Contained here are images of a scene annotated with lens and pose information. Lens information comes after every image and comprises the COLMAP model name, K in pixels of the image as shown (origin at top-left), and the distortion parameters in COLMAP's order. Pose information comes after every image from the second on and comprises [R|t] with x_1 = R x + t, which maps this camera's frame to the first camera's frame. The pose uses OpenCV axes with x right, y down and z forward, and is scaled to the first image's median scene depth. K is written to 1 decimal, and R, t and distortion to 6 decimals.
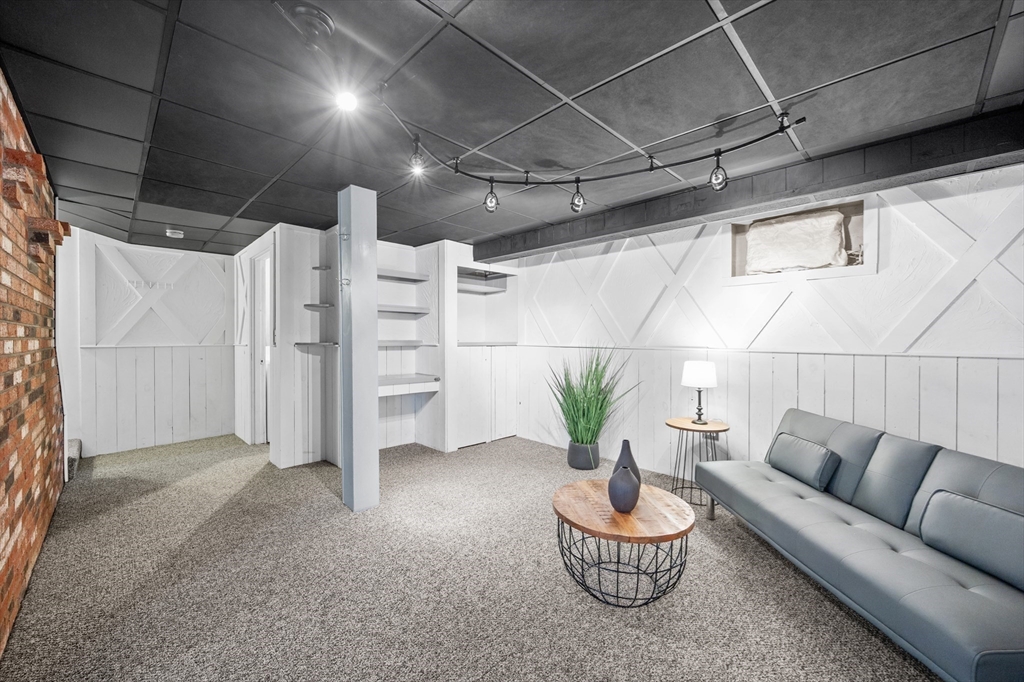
lens RADIAL K [[404.6, 0, 511.4], [0, 404.6, 339.2], [0, 0, 1]] dist [0.001334, -0.000606]
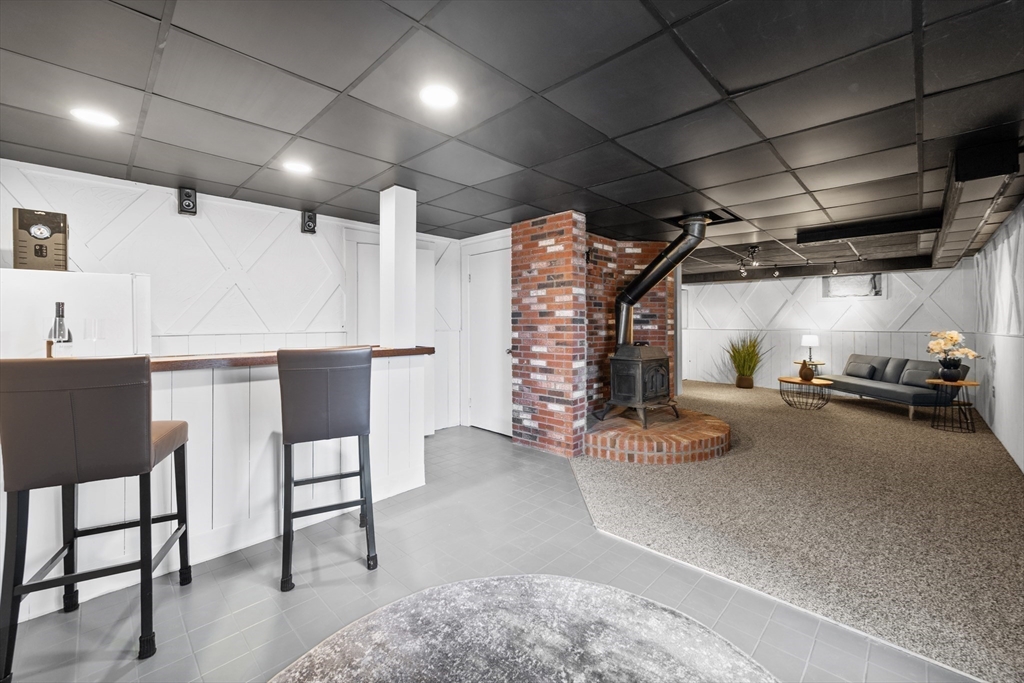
lens RADIAL K [[404.6, 0, 523.2], [0, 404.6, 327.7], [0, 0, 1]] dist [0.001334, -0.000606]
pose [[0.999495, -0.005093, 0.031364, -1.236761], [0.004880, 0.999964, 0.006872, -0.011026], [-0.031398, -0.006715, 0.999484, -1.245376]]
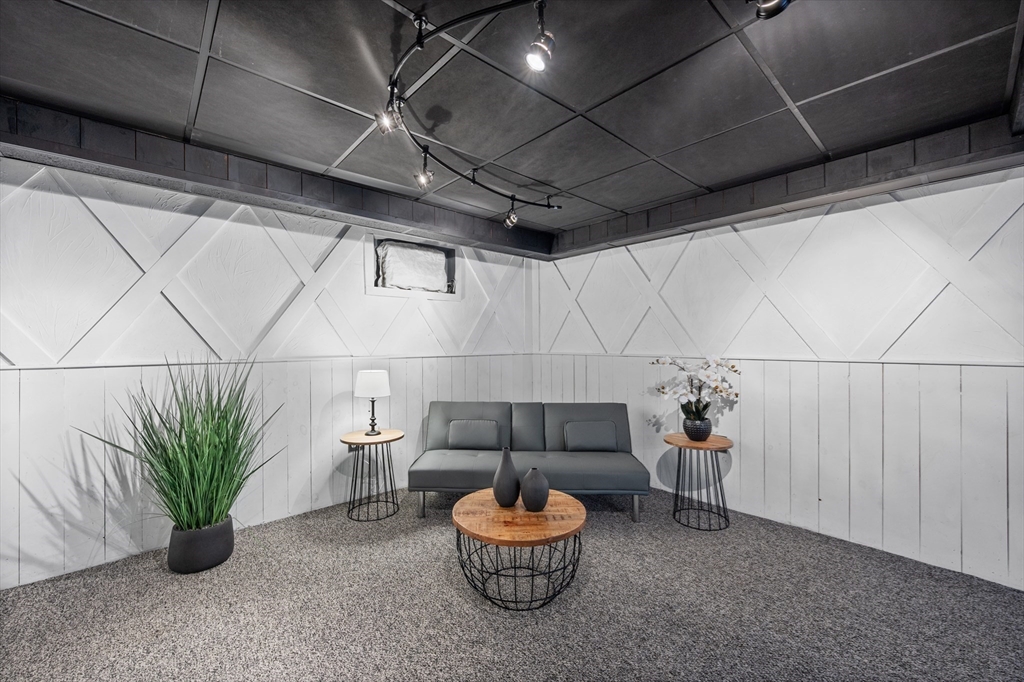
lens RADIAL K [[404.6, 0, 512.5], [0, 404.6, 344.7], [0, 0, 1]] dist [0.001334, -0.000606]
pose [[0.049032, -0.019566, 0.998606, -0.489030], [0.003046, 0.999806, 0.019440, -0.025638], [-0.998793, 0.002088, 0.049082, 0.622068]]
